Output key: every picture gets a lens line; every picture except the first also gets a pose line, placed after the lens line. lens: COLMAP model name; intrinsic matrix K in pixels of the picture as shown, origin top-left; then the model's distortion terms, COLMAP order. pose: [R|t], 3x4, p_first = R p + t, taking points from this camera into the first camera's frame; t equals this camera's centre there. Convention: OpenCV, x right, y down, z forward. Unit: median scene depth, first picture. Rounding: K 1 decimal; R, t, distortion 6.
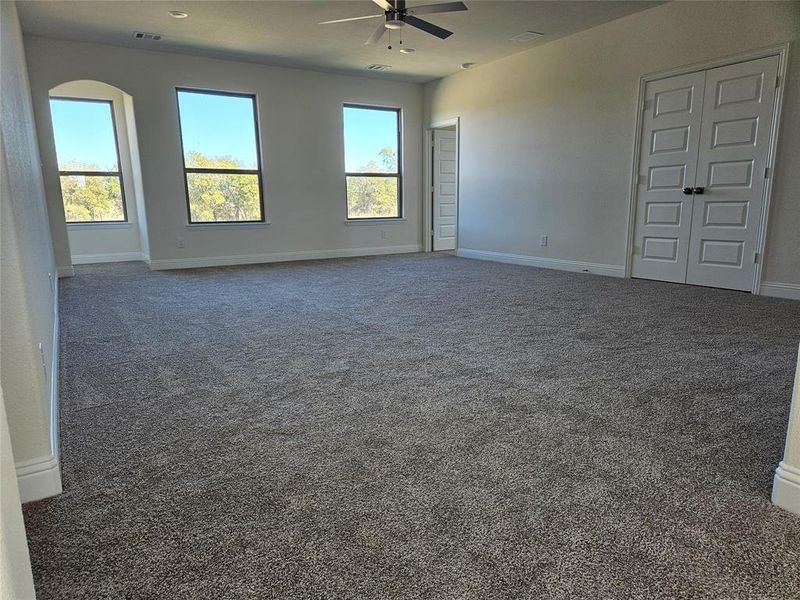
lens RADIAL K [[530.8, 0, 400.8], [0, 530.8, 302.8], [0, 0, 1]] dist [0.066859, -0.044677]
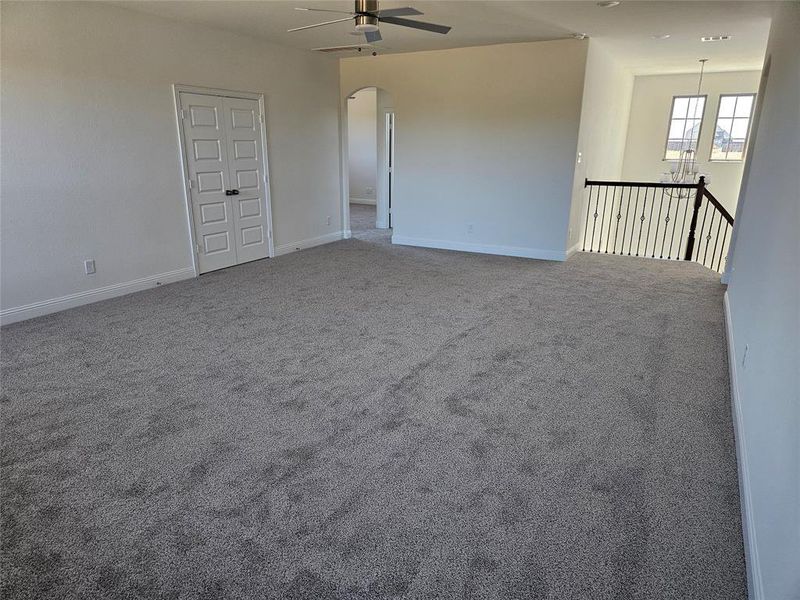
lens RADIAL K [[530.8, 0, 400.6], [0, 530.8, 300.3], [0, 0, 1]] dist [0.066859, -0.044677]
pose [[-0.480920, -0.245348, 0.841737, -0.731426], [0.155316, 0.921025, 0.357197, -0.341771], [-0.862898, 0.302518, -0.404833, 1.173623]]
